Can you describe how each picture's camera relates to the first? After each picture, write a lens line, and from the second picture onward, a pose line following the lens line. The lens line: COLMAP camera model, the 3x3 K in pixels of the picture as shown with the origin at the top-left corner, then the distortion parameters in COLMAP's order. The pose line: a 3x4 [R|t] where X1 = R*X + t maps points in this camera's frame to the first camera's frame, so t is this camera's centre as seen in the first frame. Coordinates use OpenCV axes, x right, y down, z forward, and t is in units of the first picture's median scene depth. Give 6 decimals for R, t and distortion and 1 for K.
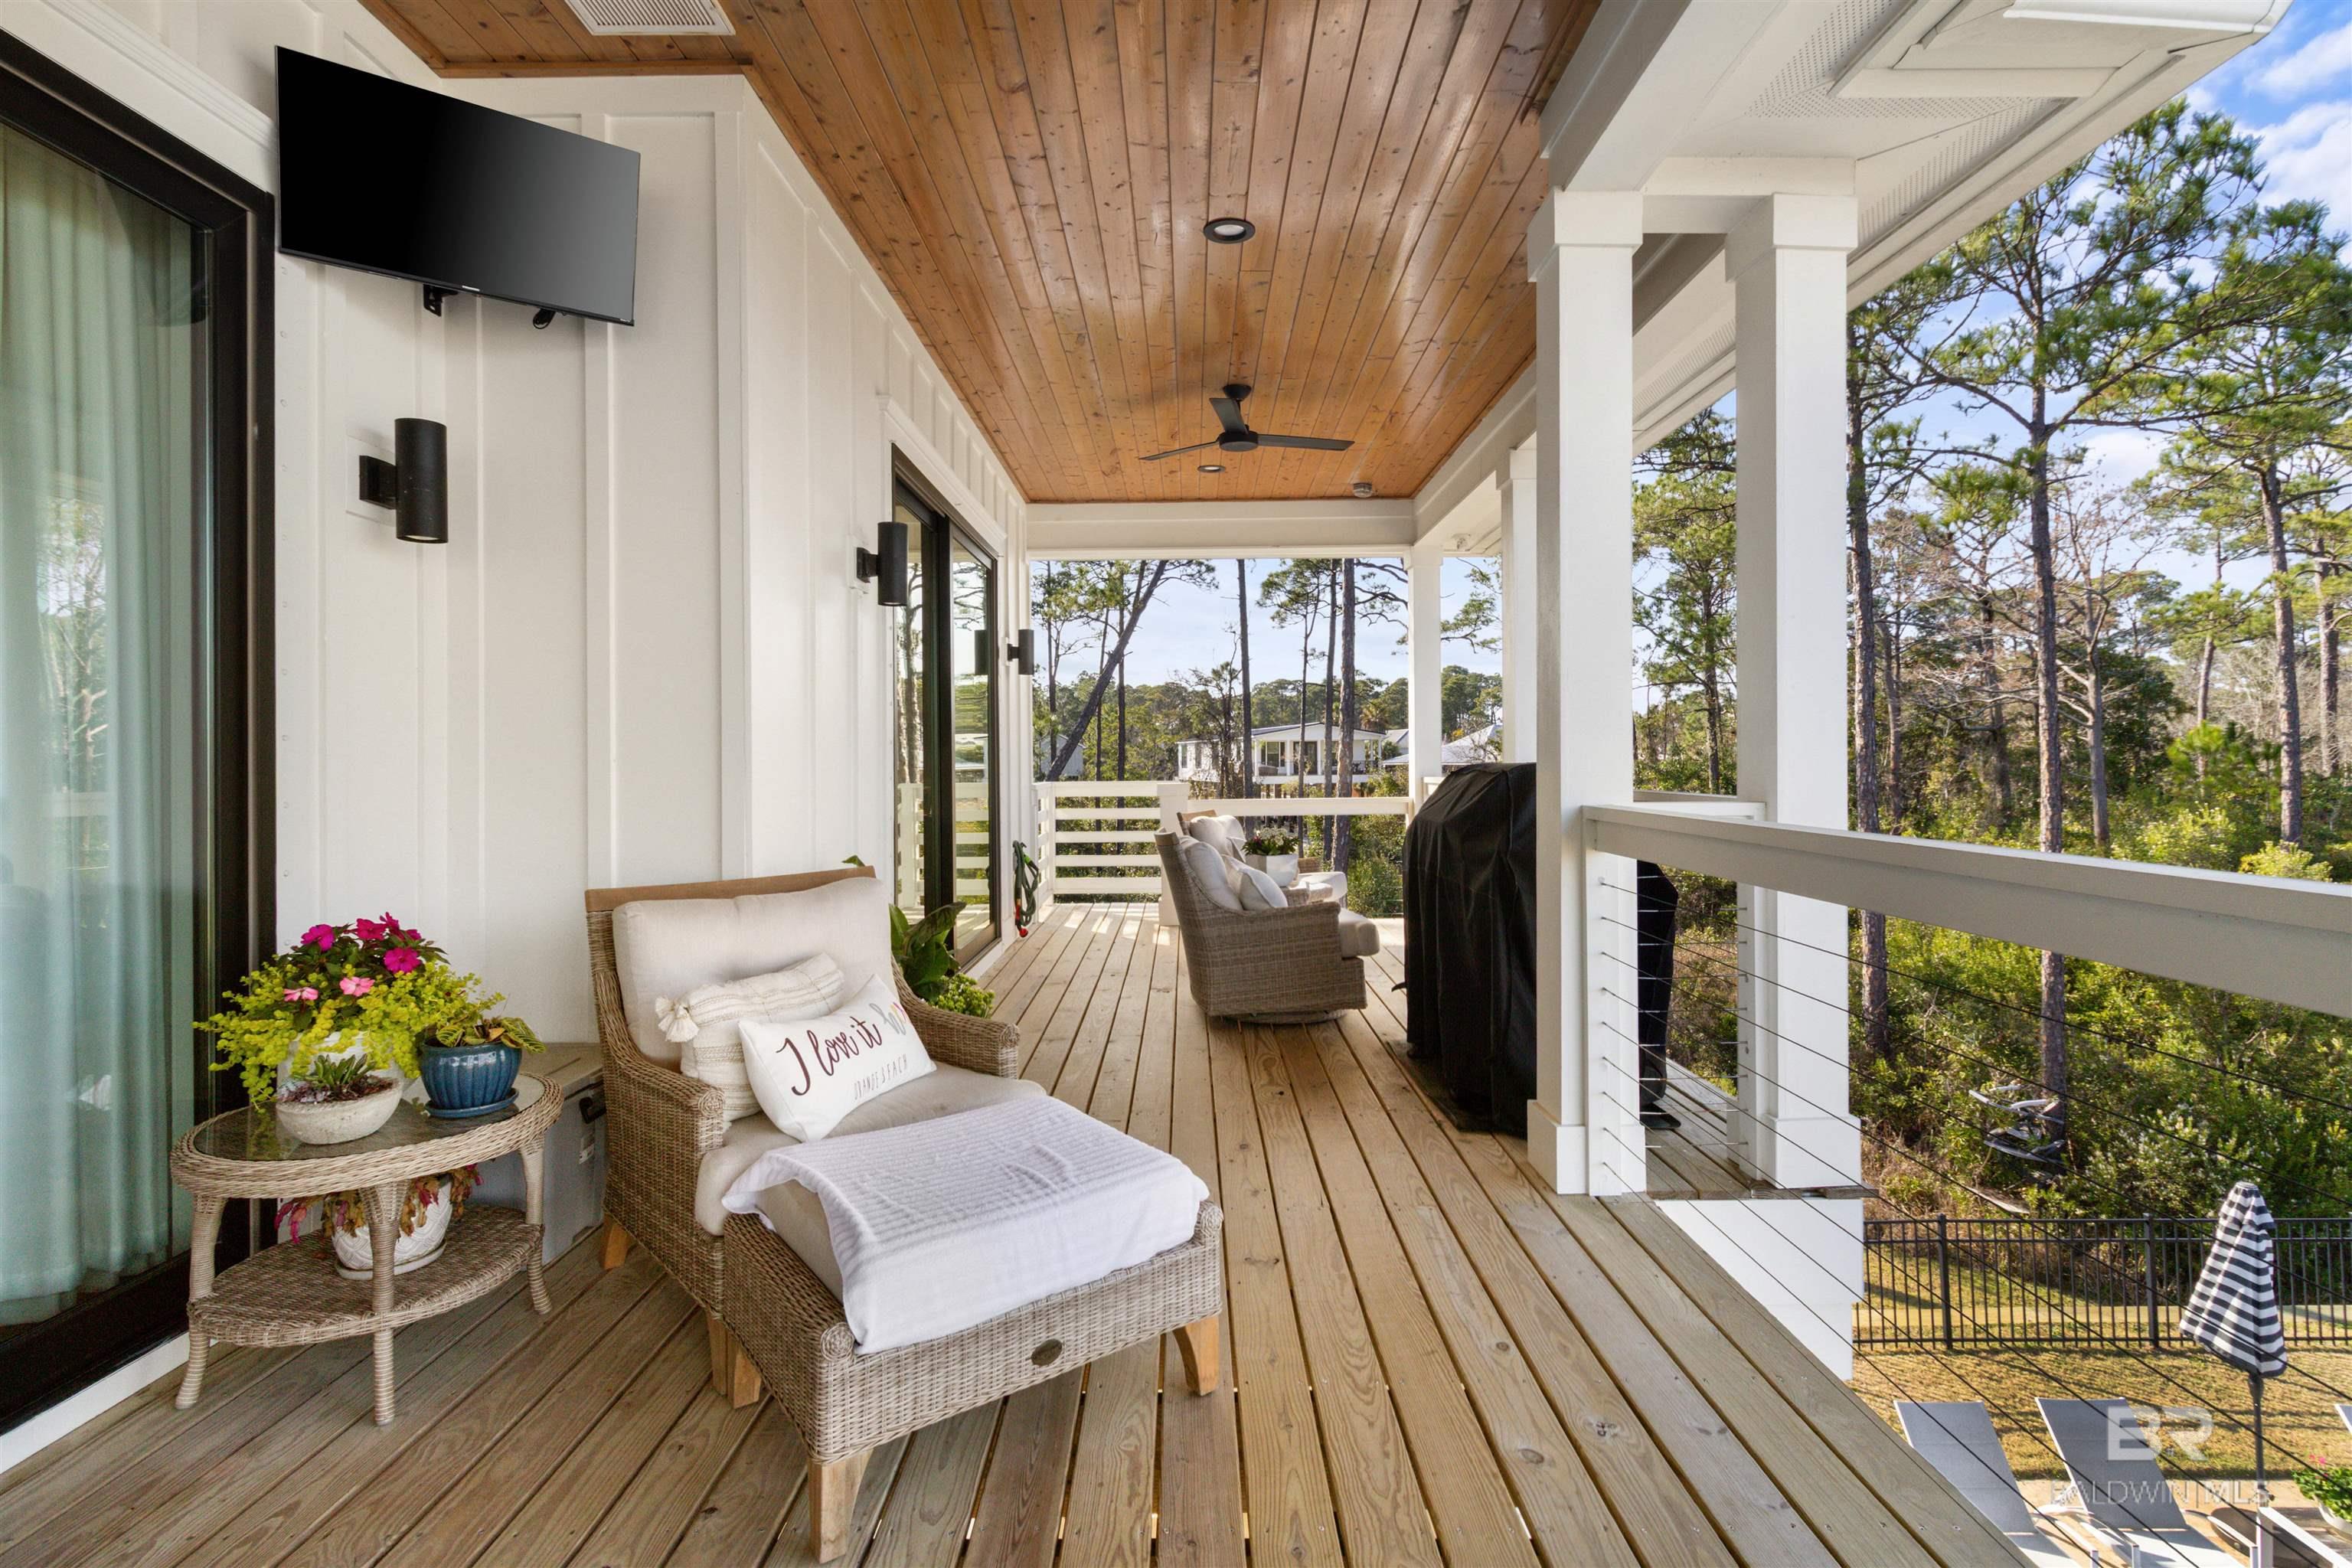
lens RADIAL K [[1077.7, 0, 1190.6], [0, 1077.7, 757.6], [0, 0, 1]] dist [-0.001993, -0.003262]
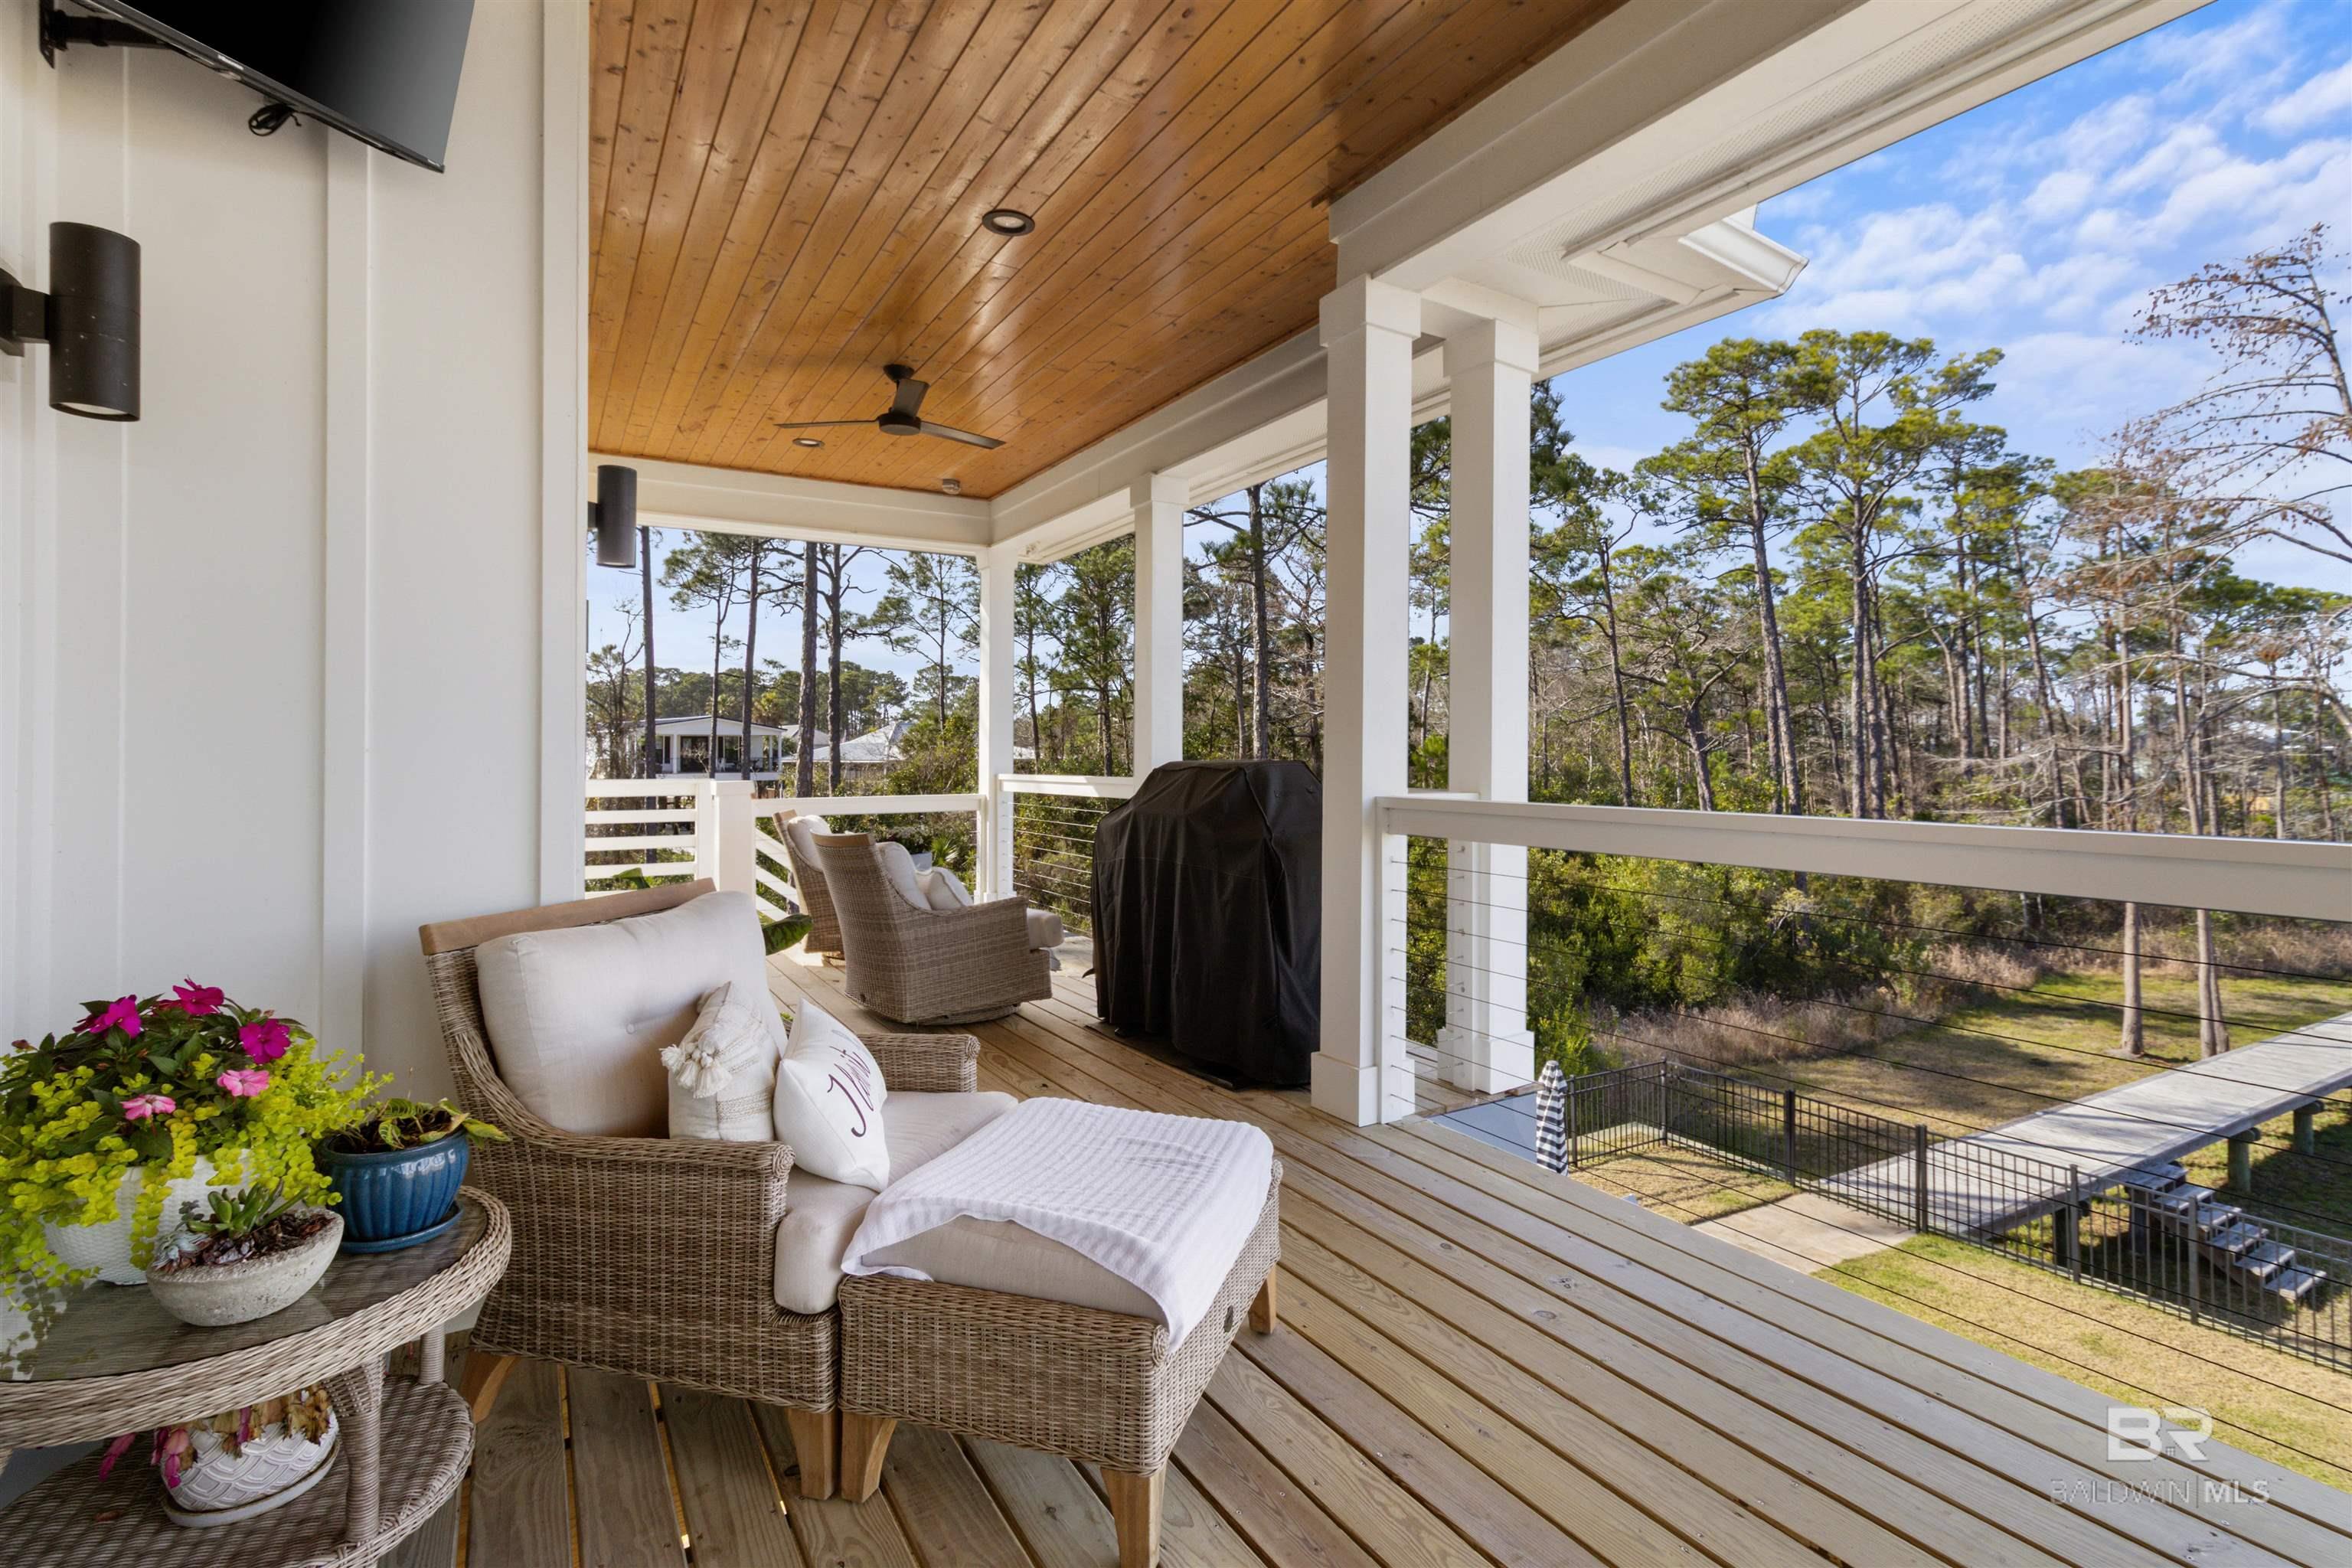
lens RADIAL K [[1077.7, 0, 1178.7], [0, 1077.7, 751.3], [0, 0, 1]] dist [-0.001993, -0.003262]
pose [[0.857453, 0.010671, 0.514452, -0.088316], [-0.008811, 0.999943, -0.006055, 0.000713], [-0.514487, 0.000659, 0.857498, 0.017775]]
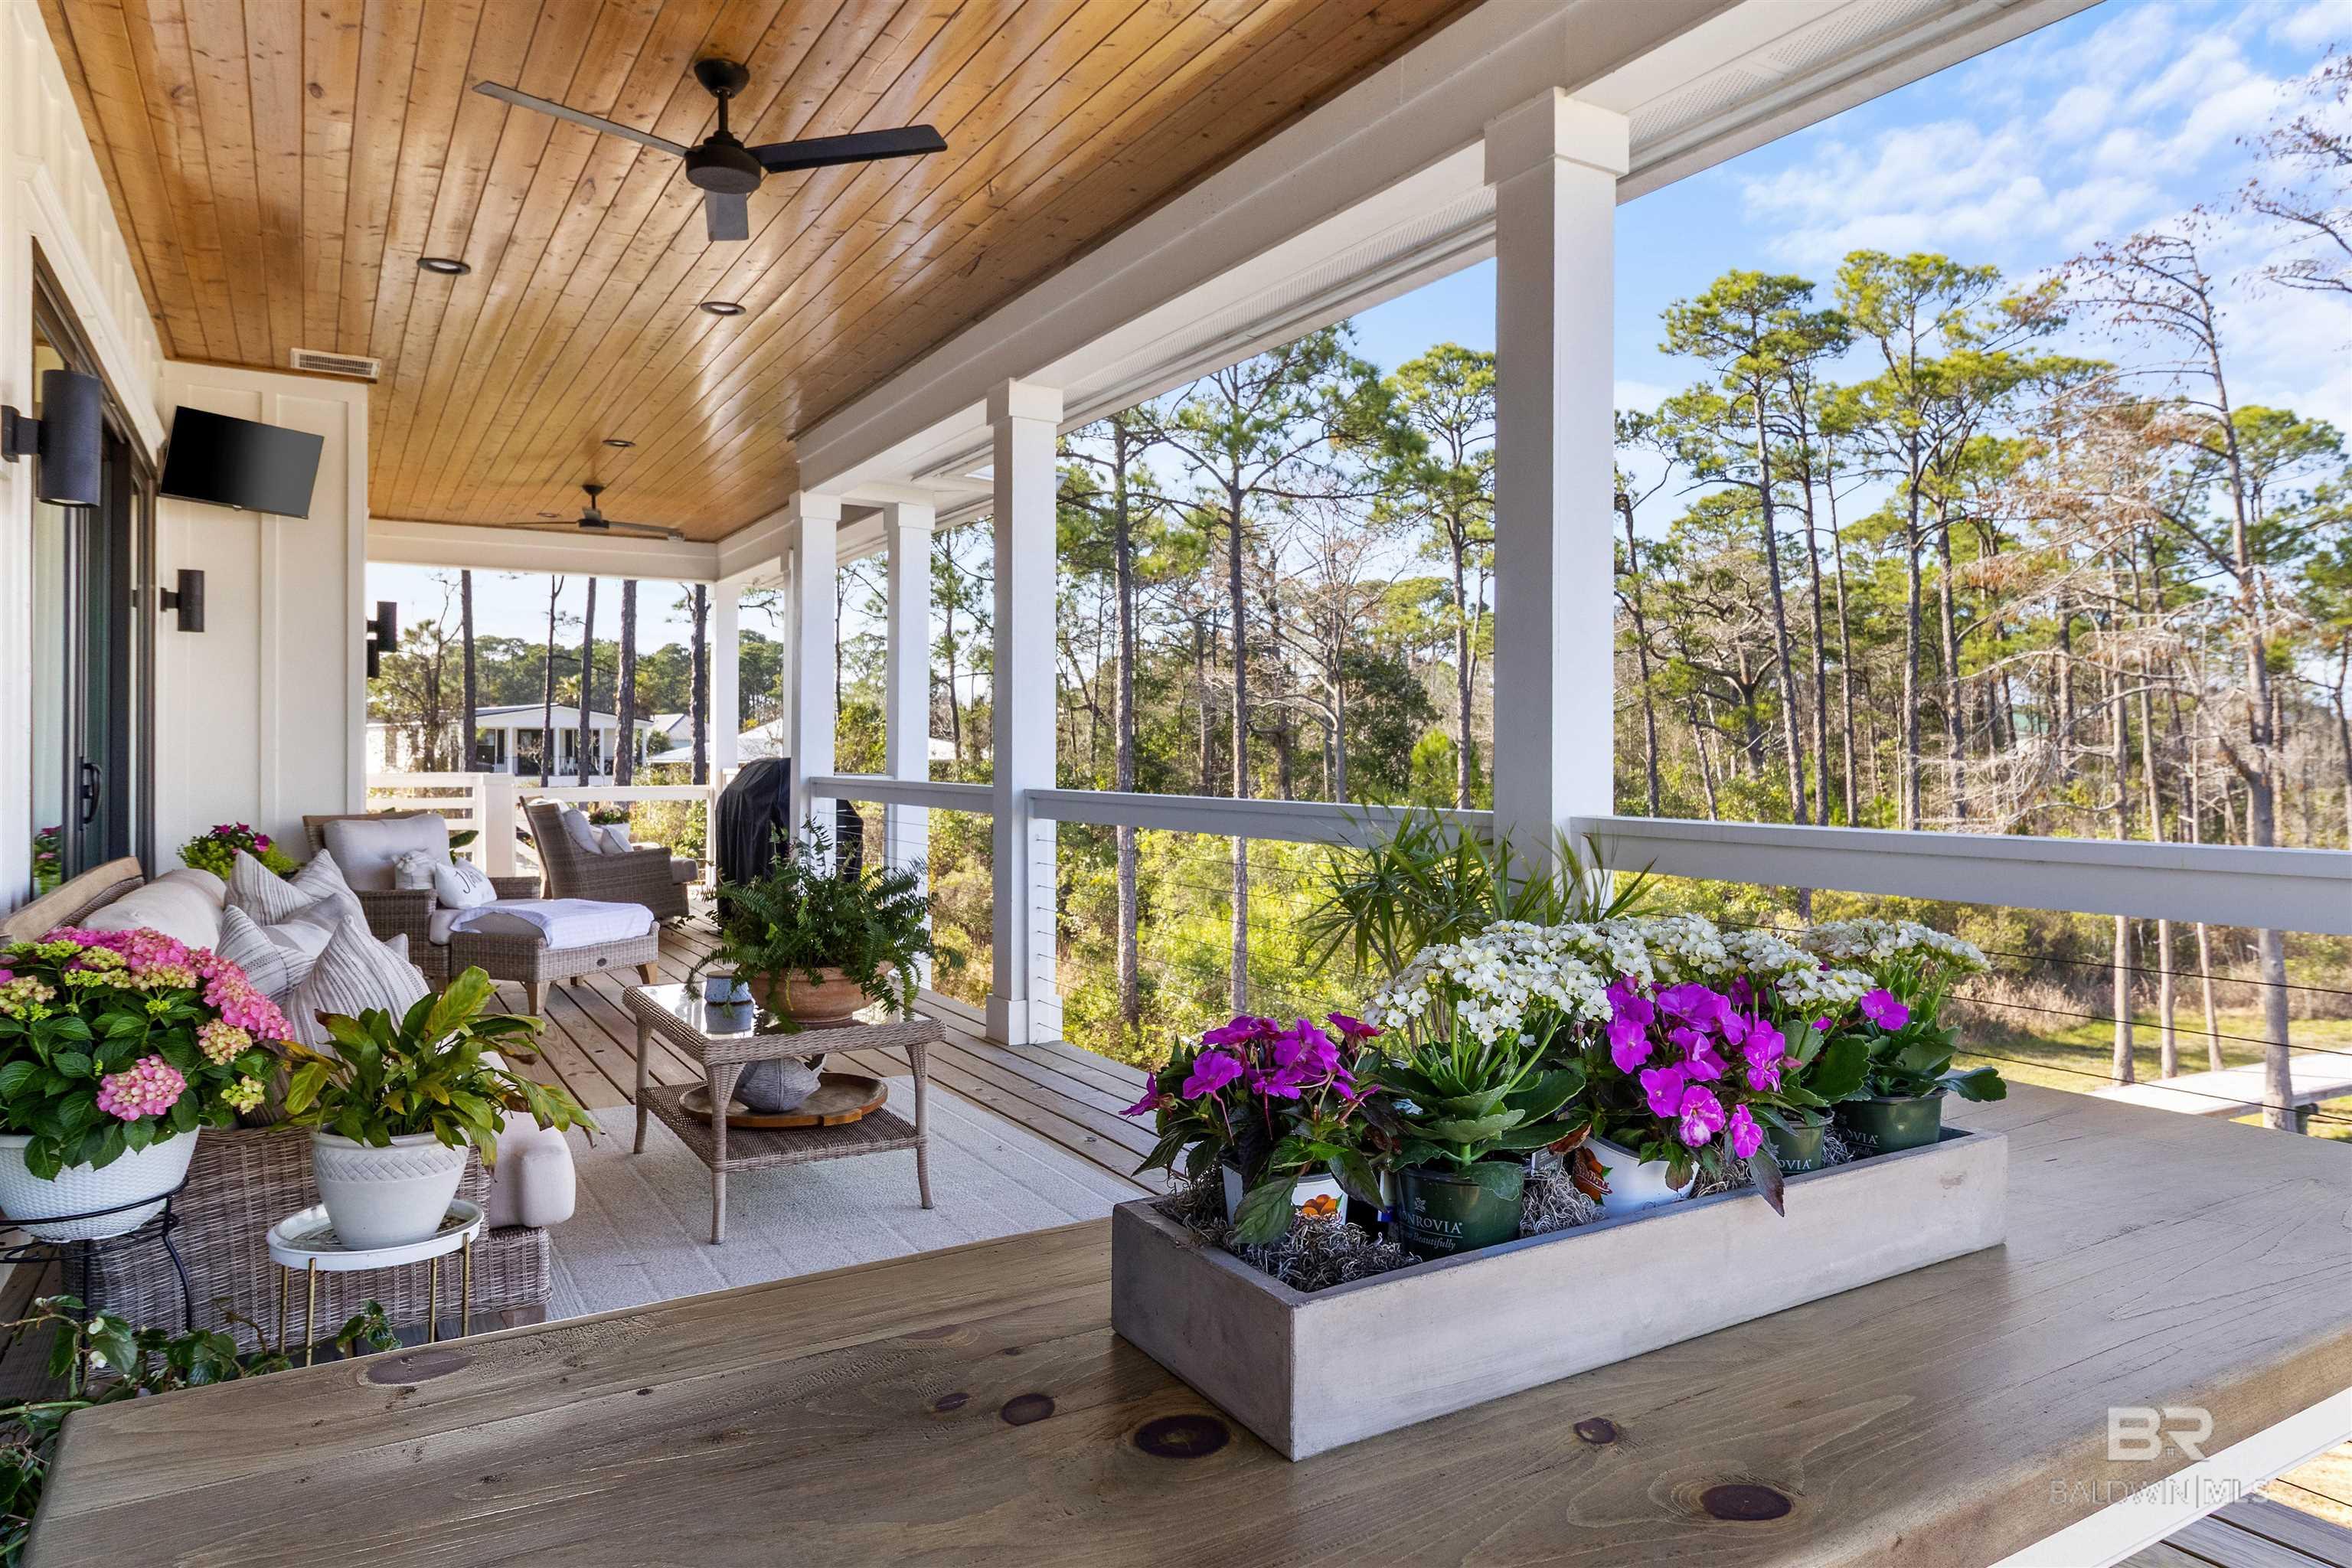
lens RADIAL K [[1424.8, 0, 1195.4], [0, 1424.8, 753.7], [0, 0, 1]] dist [0.003472, 0.010906]
pose [[0.854655, 0.011019, 0.519080, -0.093084], [-0.010883, 0.999935, -0.003309, 0.000071], [-0.519083, -0.002821, 0.854719, -0.372016]]
